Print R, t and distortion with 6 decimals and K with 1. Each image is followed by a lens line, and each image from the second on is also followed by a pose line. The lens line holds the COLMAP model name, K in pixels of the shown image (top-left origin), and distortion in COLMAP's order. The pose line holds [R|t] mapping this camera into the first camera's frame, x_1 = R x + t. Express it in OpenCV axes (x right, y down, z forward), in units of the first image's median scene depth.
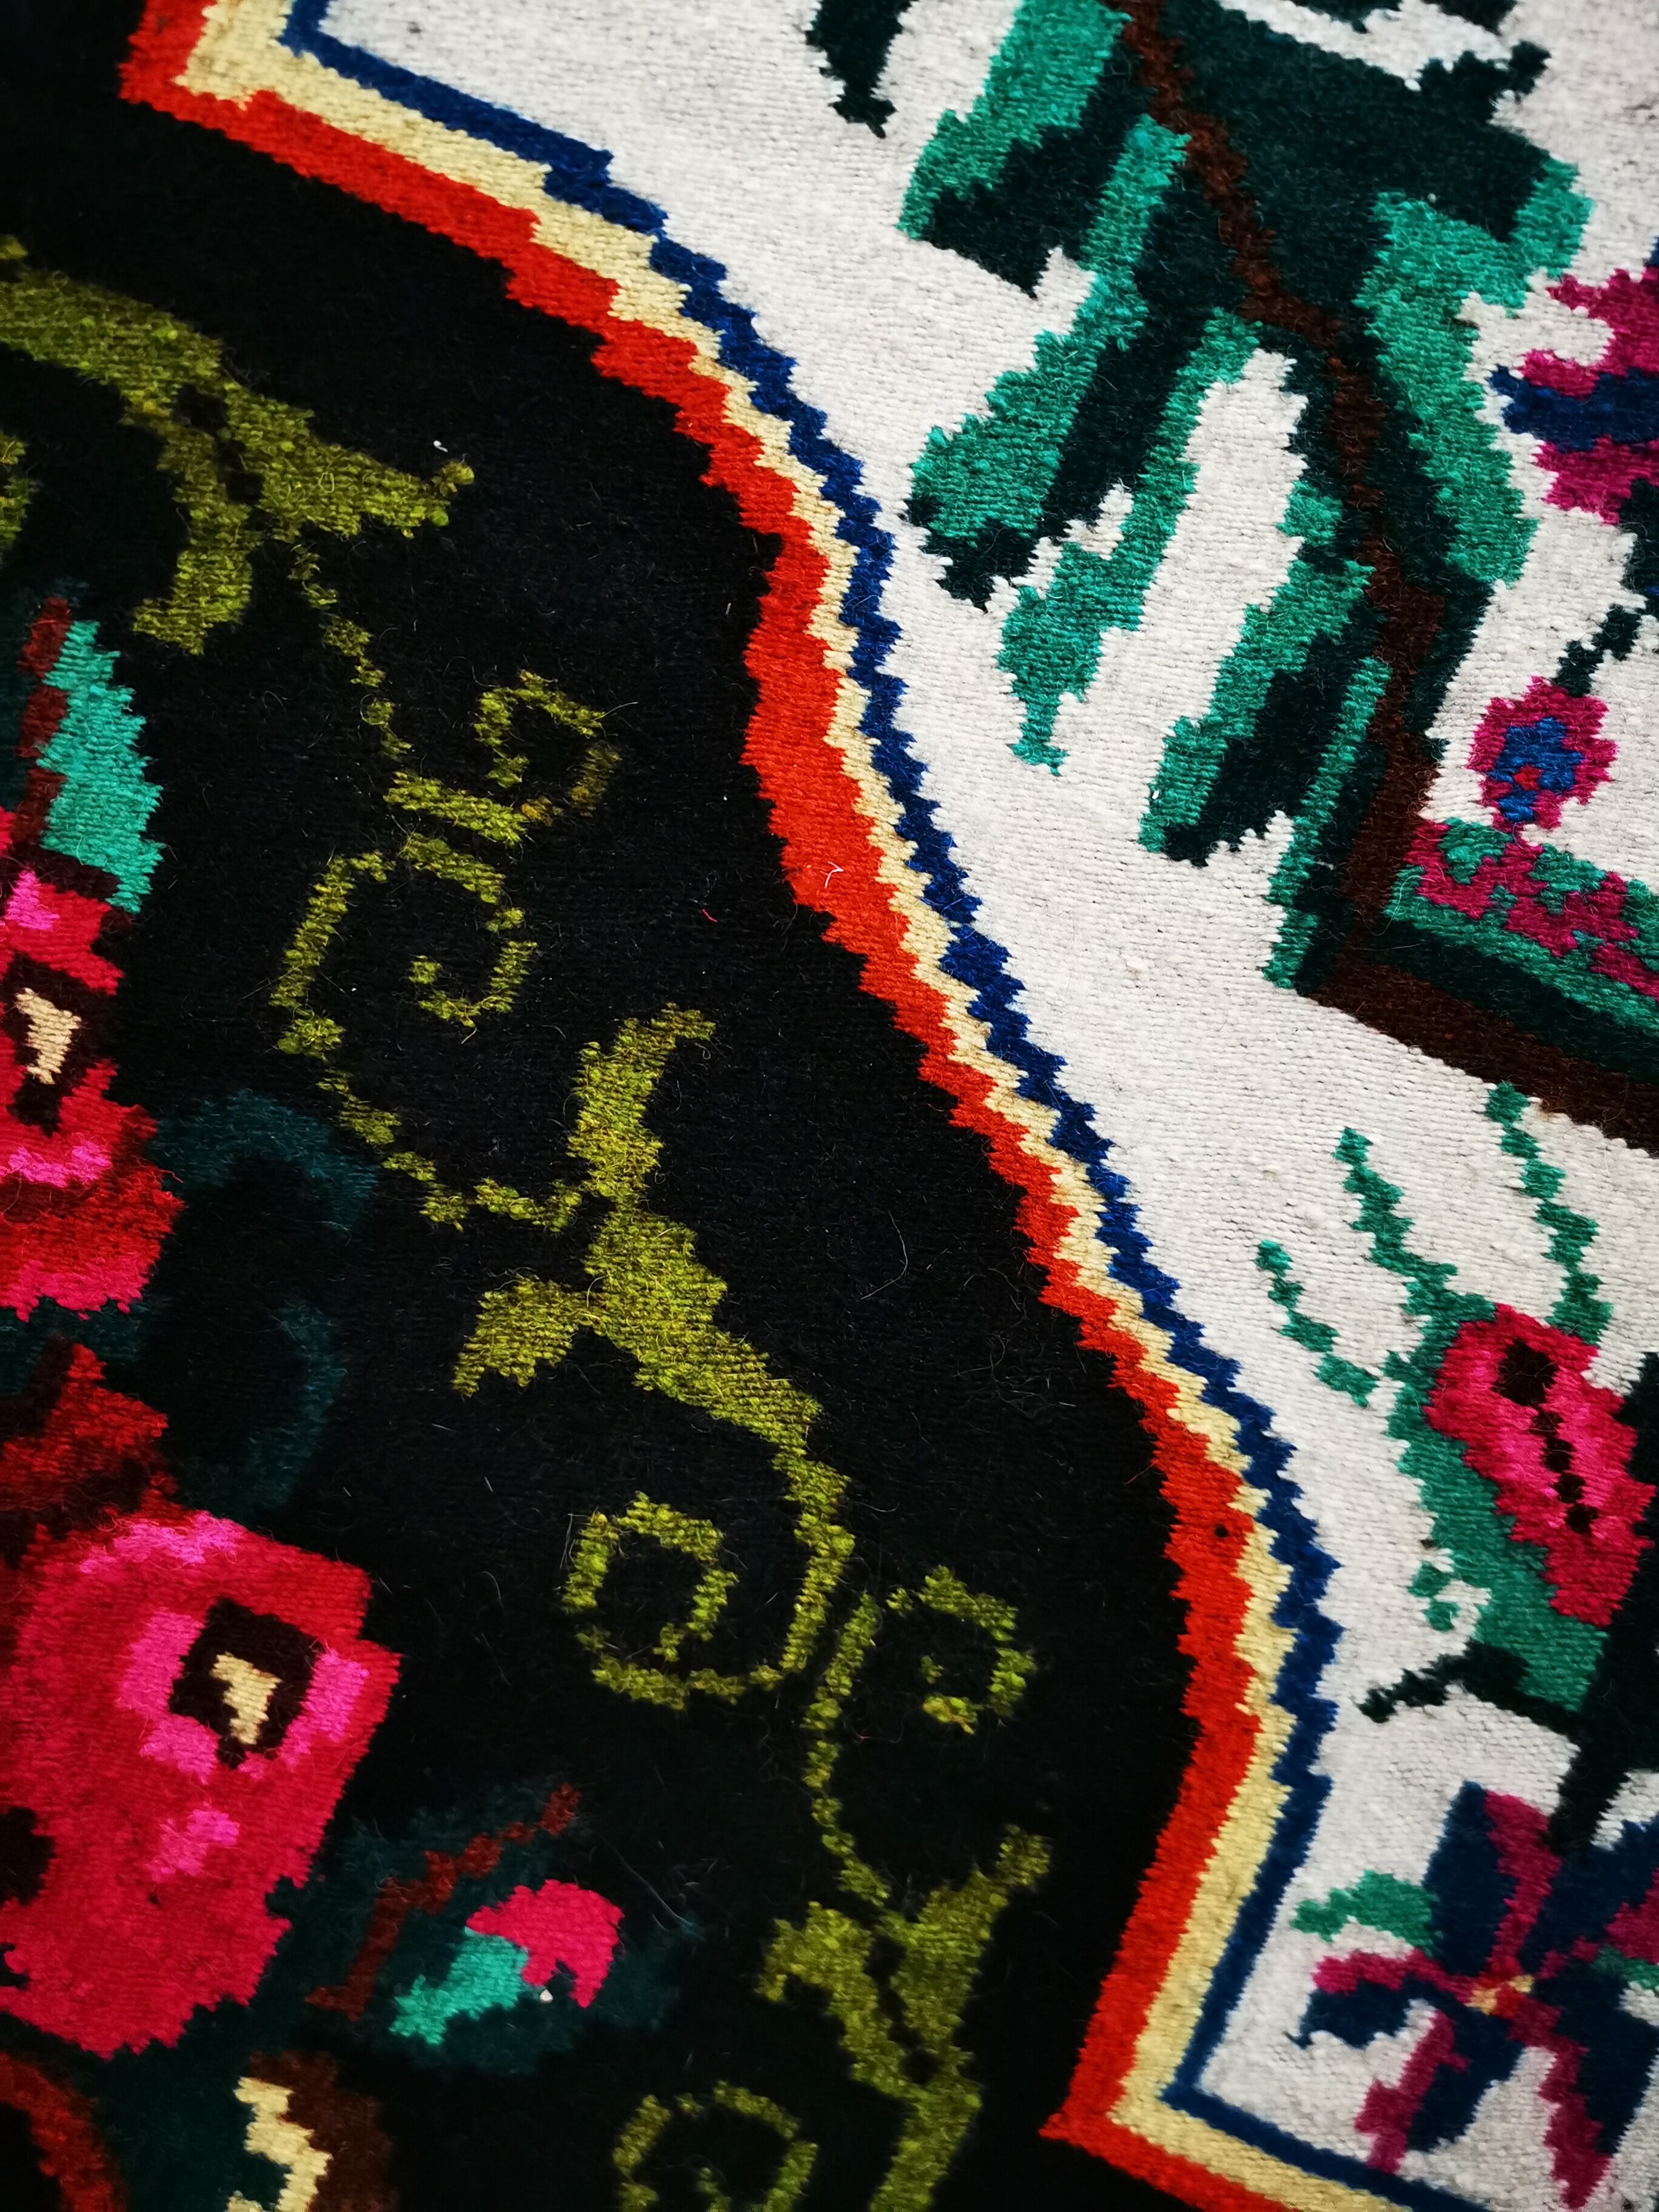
lens RADIAL K [[1711.8, 0, 830.9], [0, 1711.8, 1087.2], [0, 0, 1]] dist [0.065110, -0.100215]
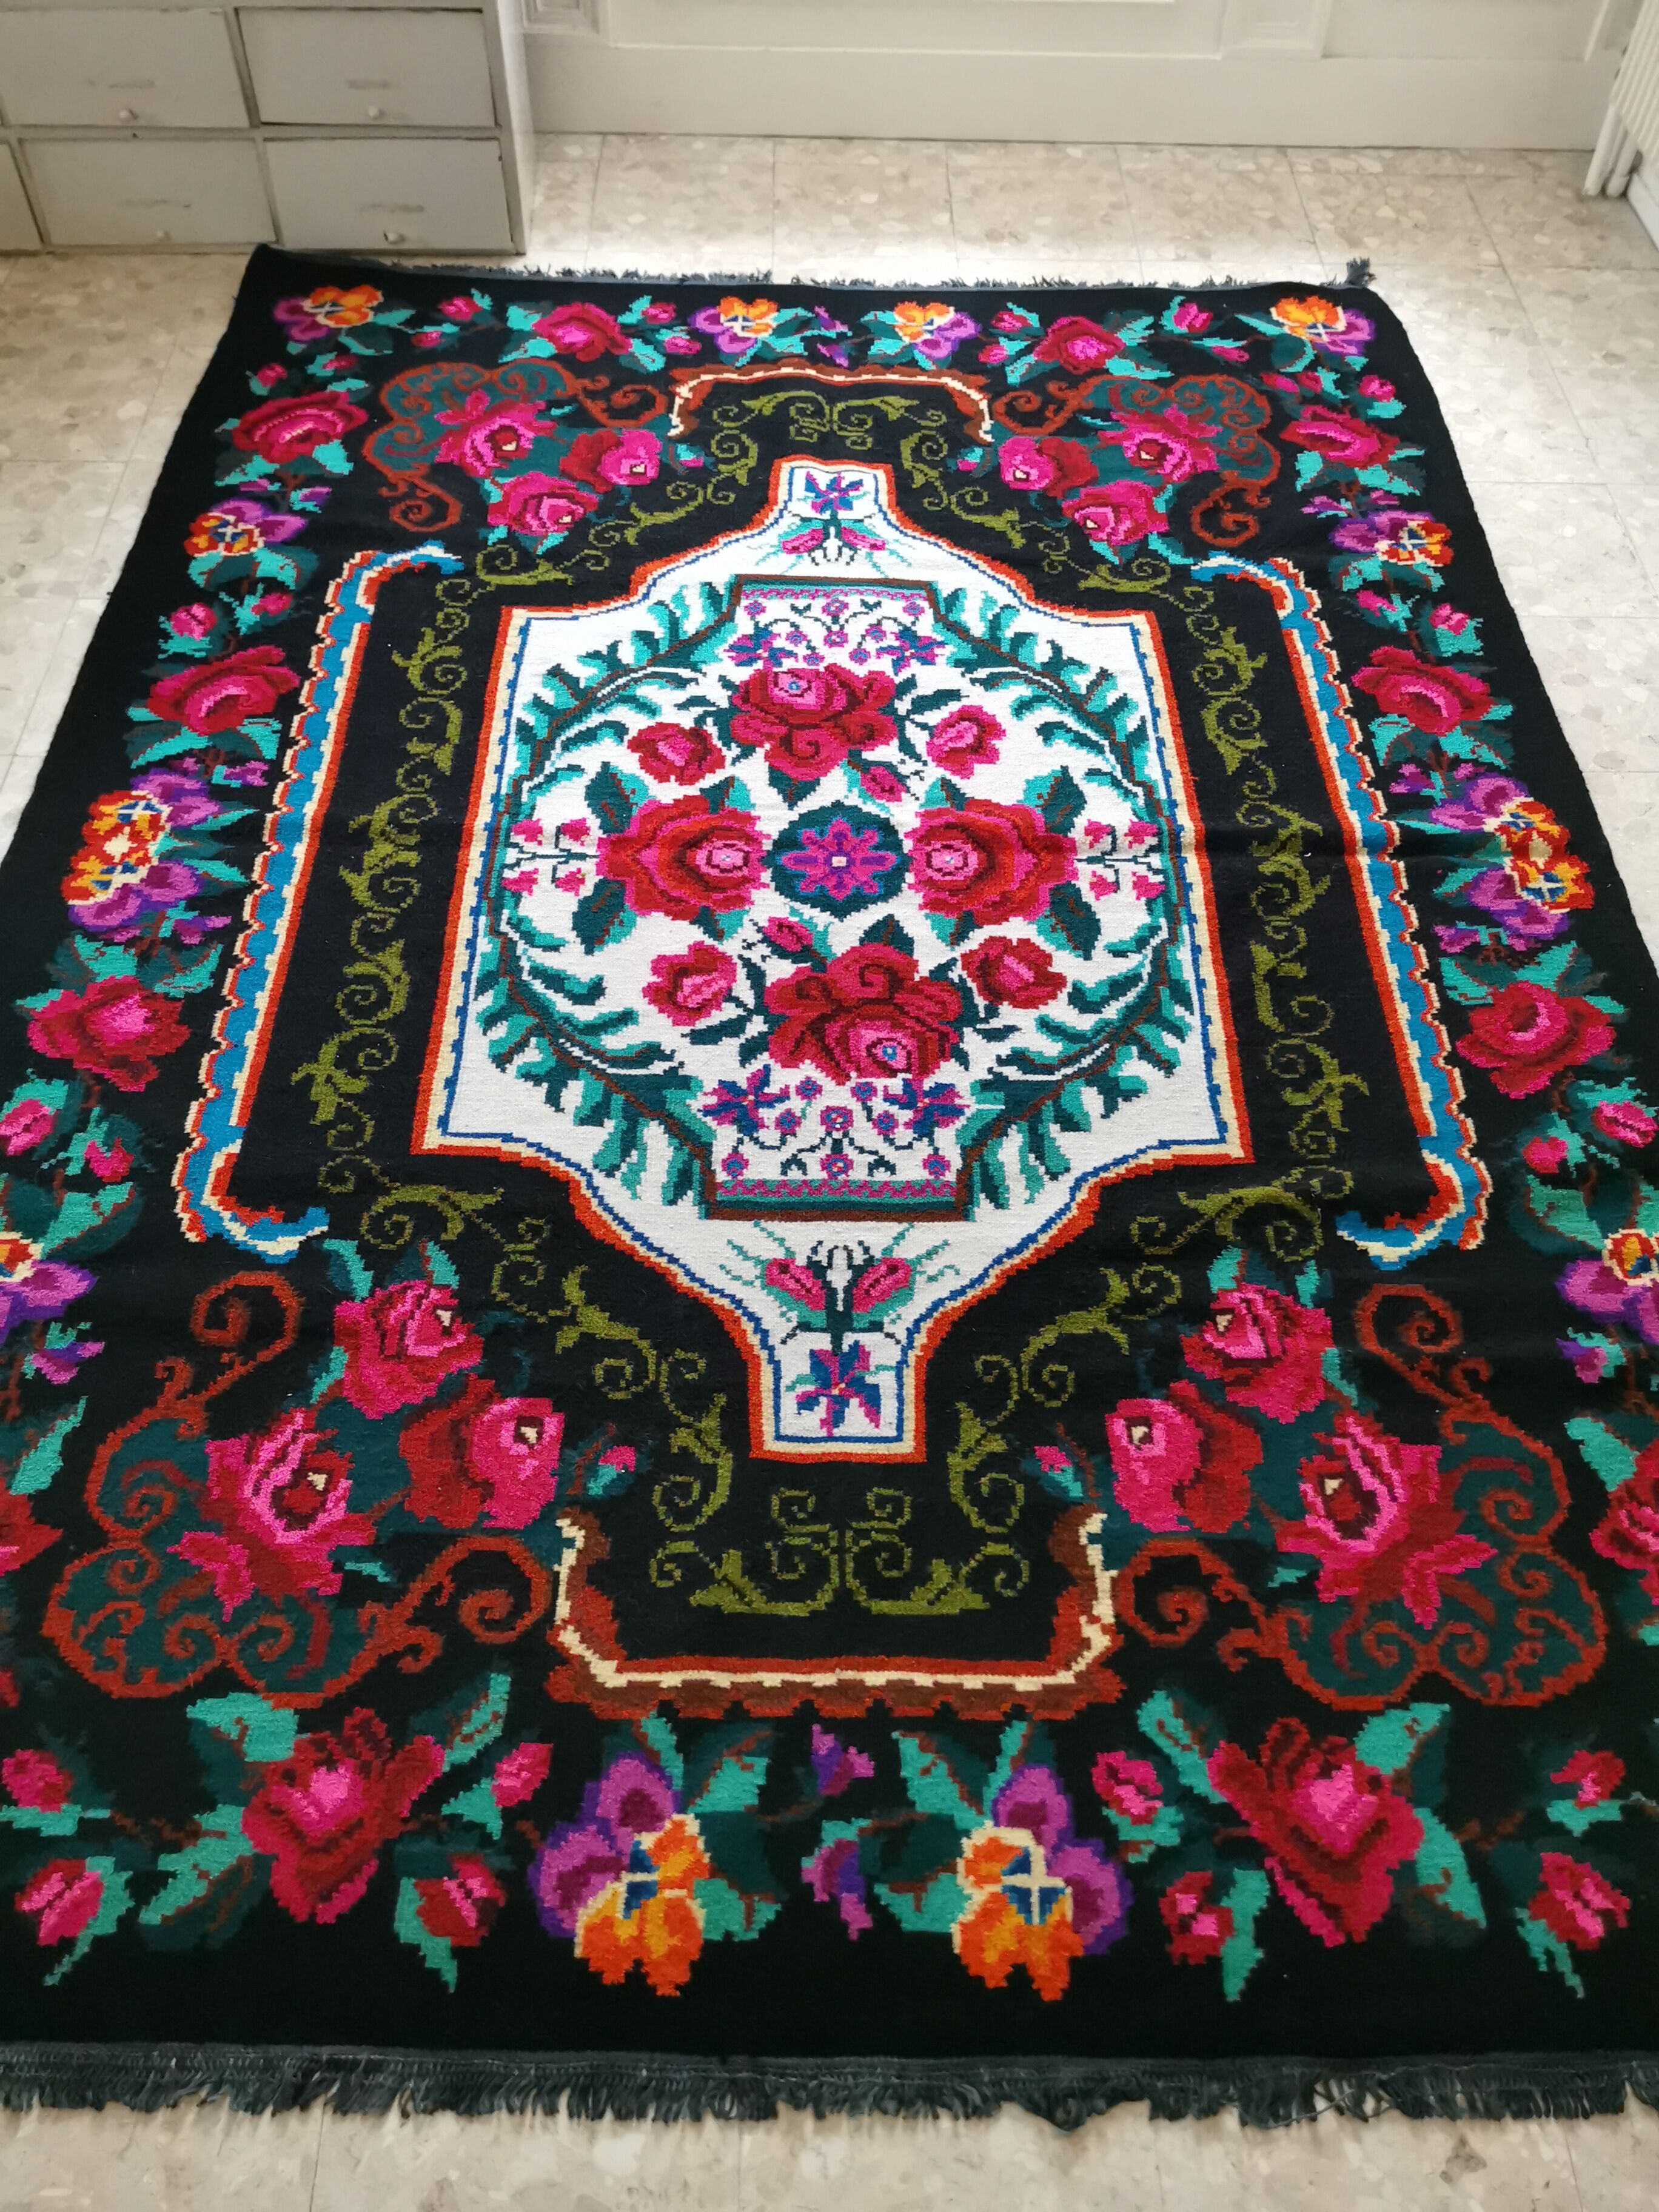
lens RADIAL K [[1711.8, 0, 830.9], [0, 1711.8, 1087.2], [0, 0, 1]] dist [0.065110, -0.100215]
pose [[0.918995, -0.299486, 0.256429, -0.498090], [0.394233, 0.706795, -0.587385, 2.539755], [-0.005330, 0.640897, 0.767608, -2.777198]]
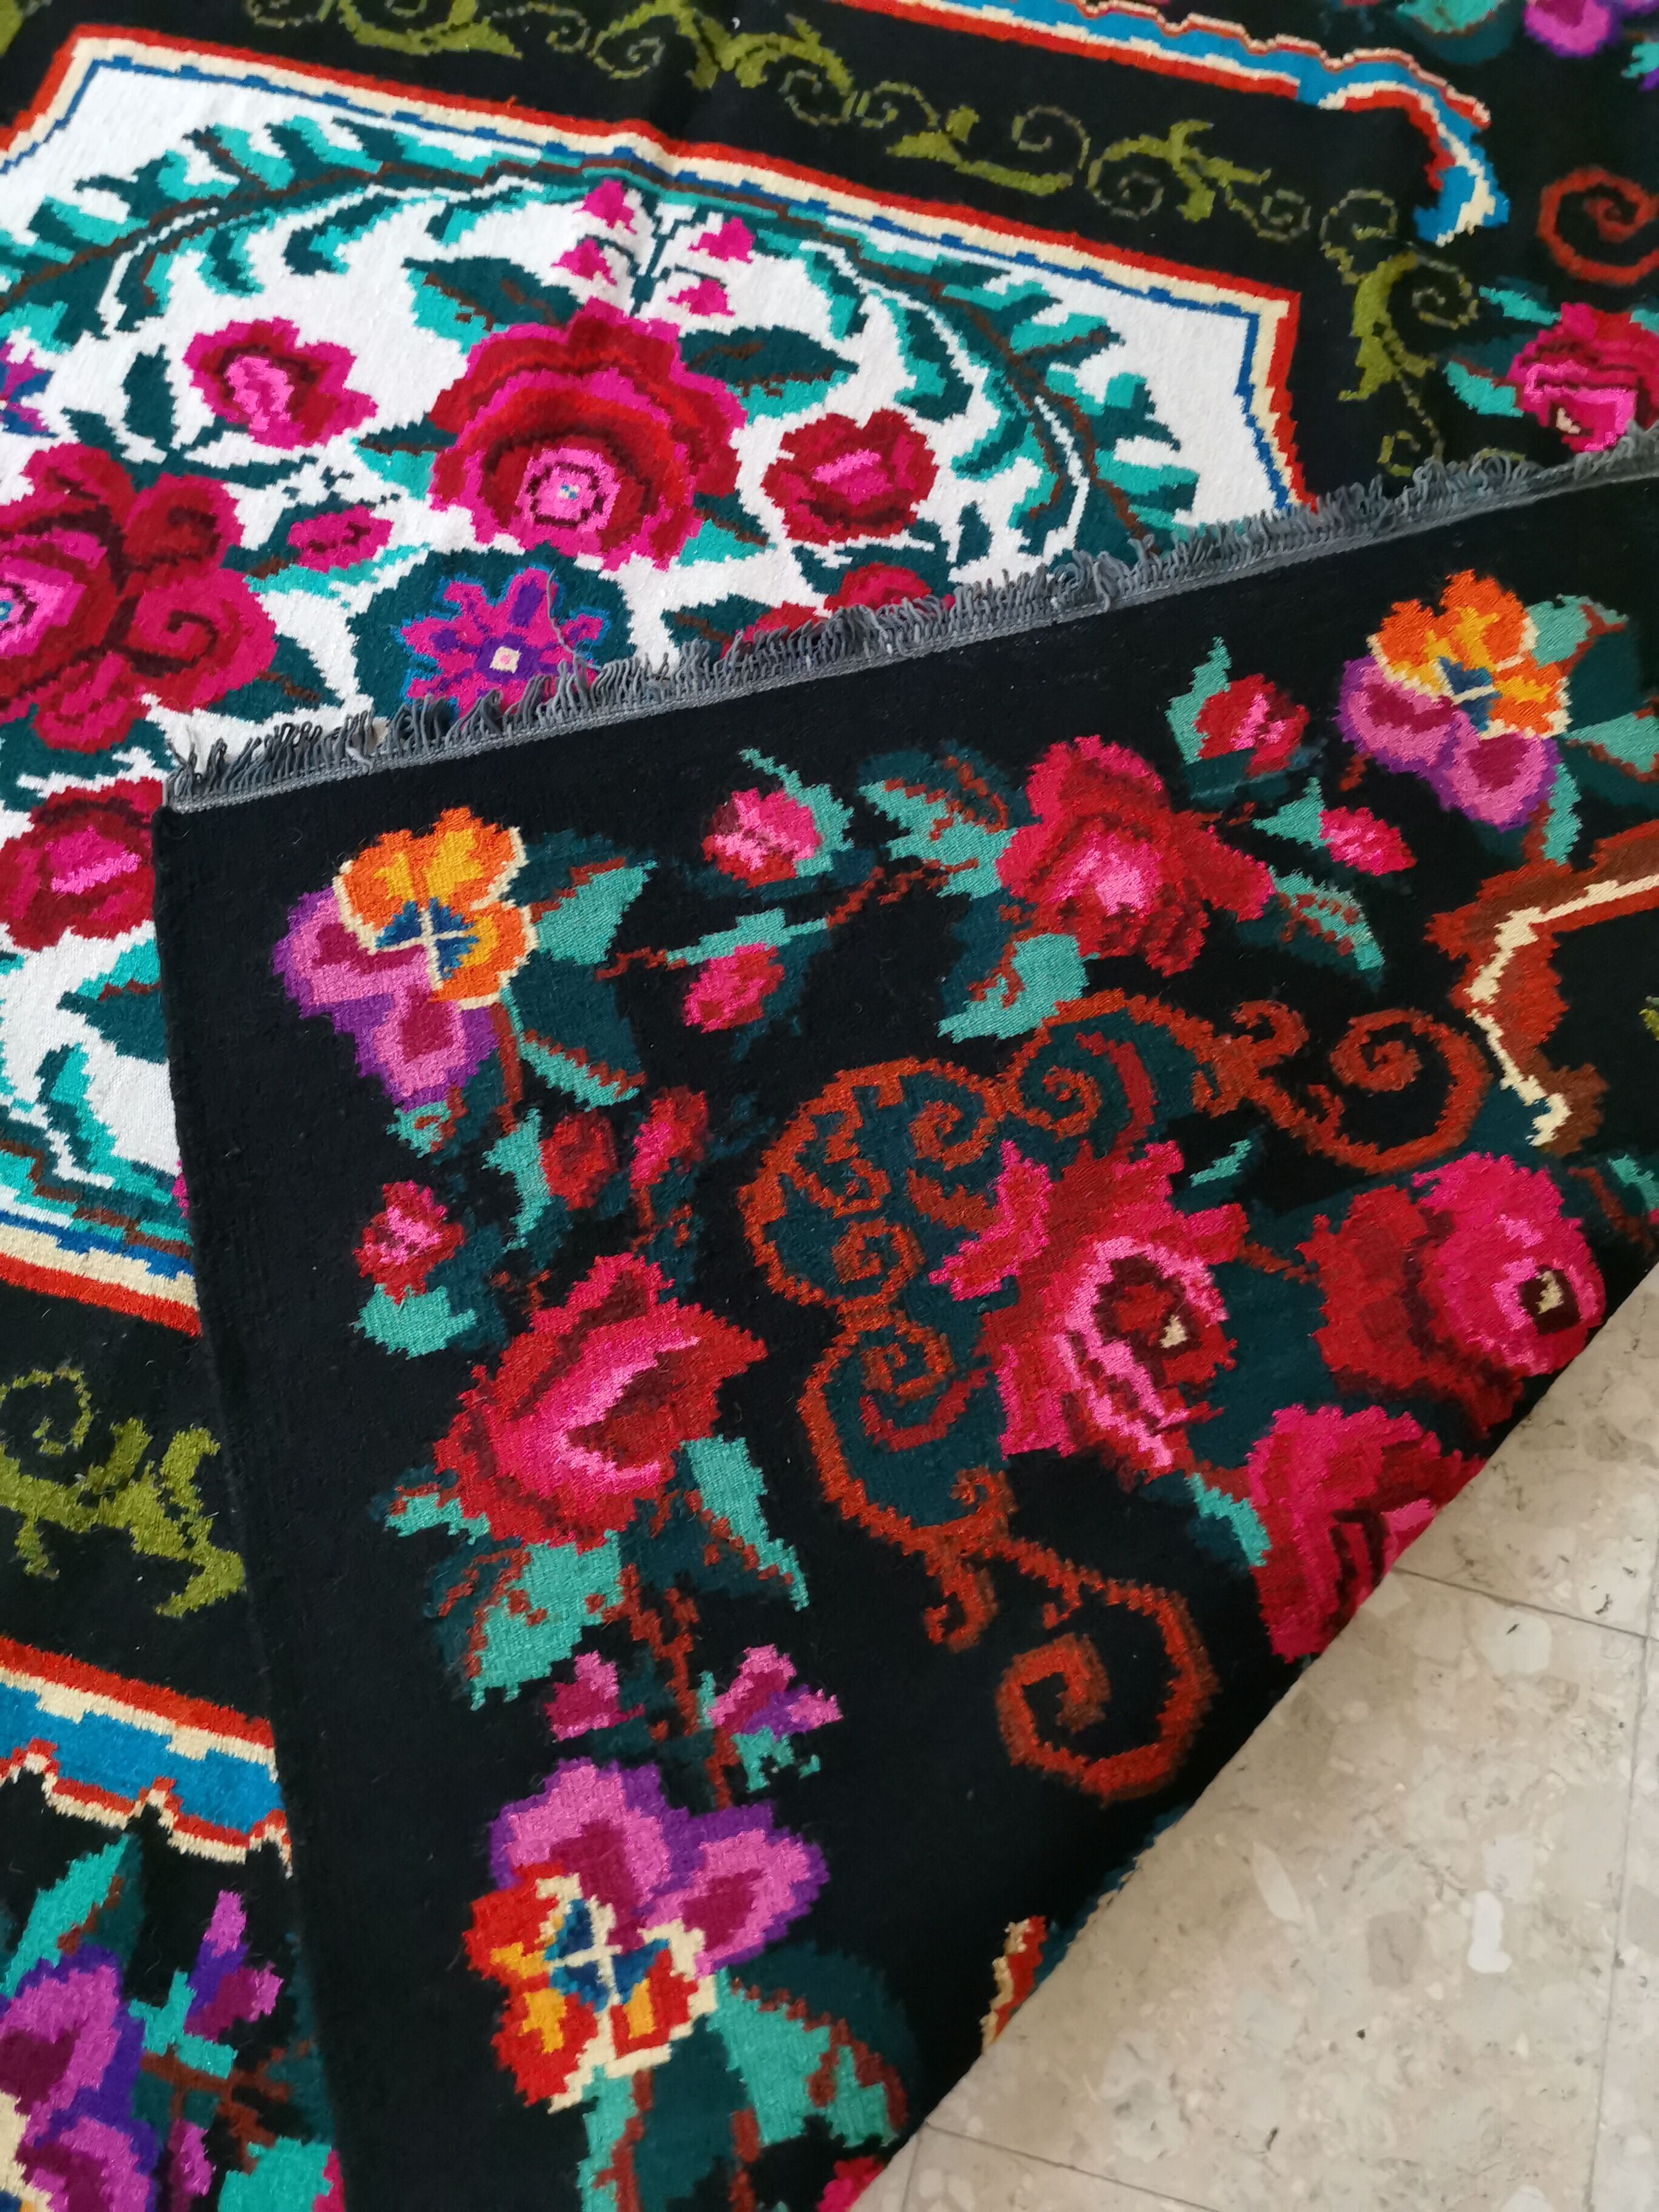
lens RADIAL K [[1690.9, 0, 831.7], [0, 1690.9, 1093.1], [0, 0, 1]] dist [0.098772, -0.148181]
pose [[-0.128985, -0.927915, 0.349767, -0.600532], [0.990833, -0.134878, 0.007569, -0.724823], [0.040152, 0.347537, 0.936806, -1.455737]]
